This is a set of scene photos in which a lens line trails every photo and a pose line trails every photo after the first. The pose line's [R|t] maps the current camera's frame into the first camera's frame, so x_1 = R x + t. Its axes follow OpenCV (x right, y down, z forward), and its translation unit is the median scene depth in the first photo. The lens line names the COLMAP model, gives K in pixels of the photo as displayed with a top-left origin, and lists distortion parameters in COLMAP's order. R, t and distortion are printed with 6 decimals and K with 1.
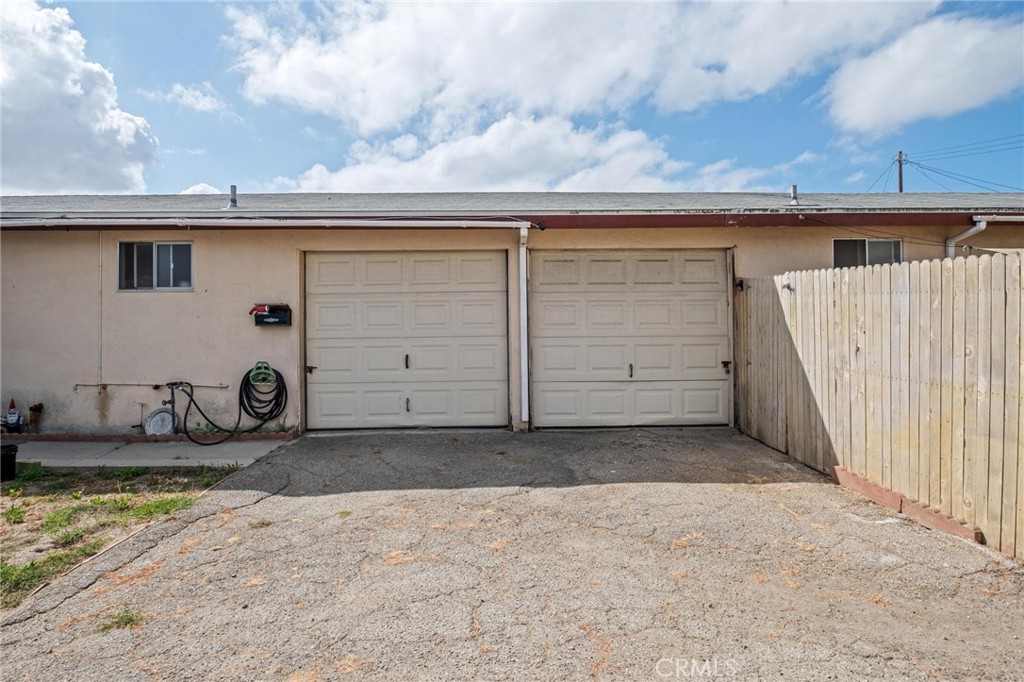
lens RADIAL K [[590.0, 0, 512.0], [0, 590.0, 303.3], [0, 0, 1]] dist [-0.008477, -0.002218]
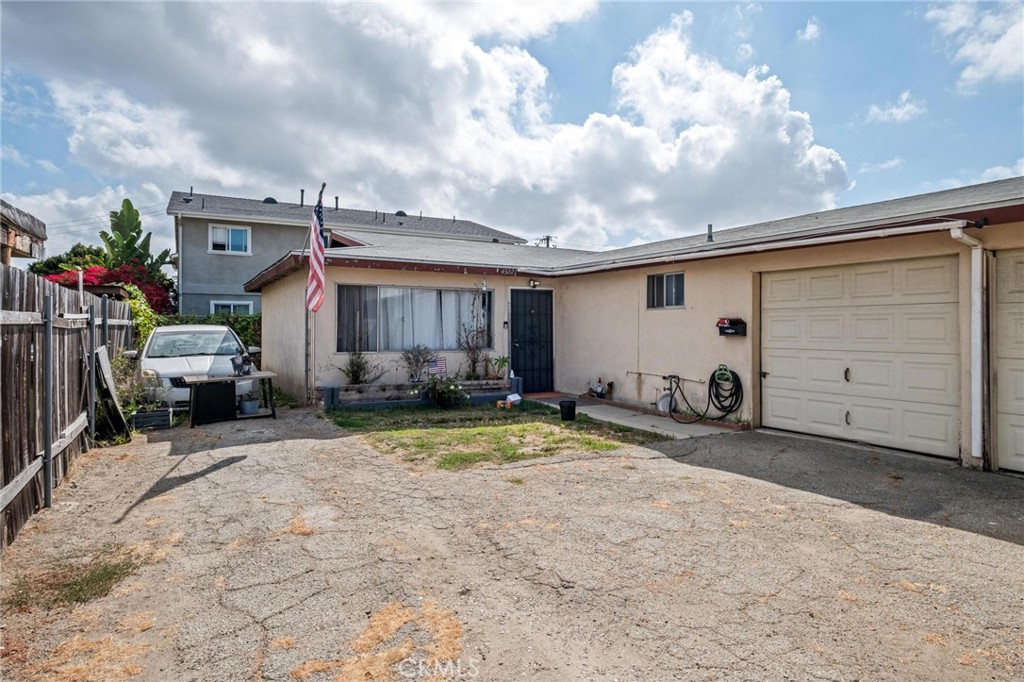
lens RADIAL K [[584.3, 0, 512.2], [0, 584.3, 326.4], [0, 0, 1]] dist [-0.002367, -0.001438]
pose [[0.468935, 0.009984, -0.883176, 0.444779], [0.007340, 0.999858, 0.015201, -0.002952], [0.883202, -0.013610, 0.468795, 0.031847]]
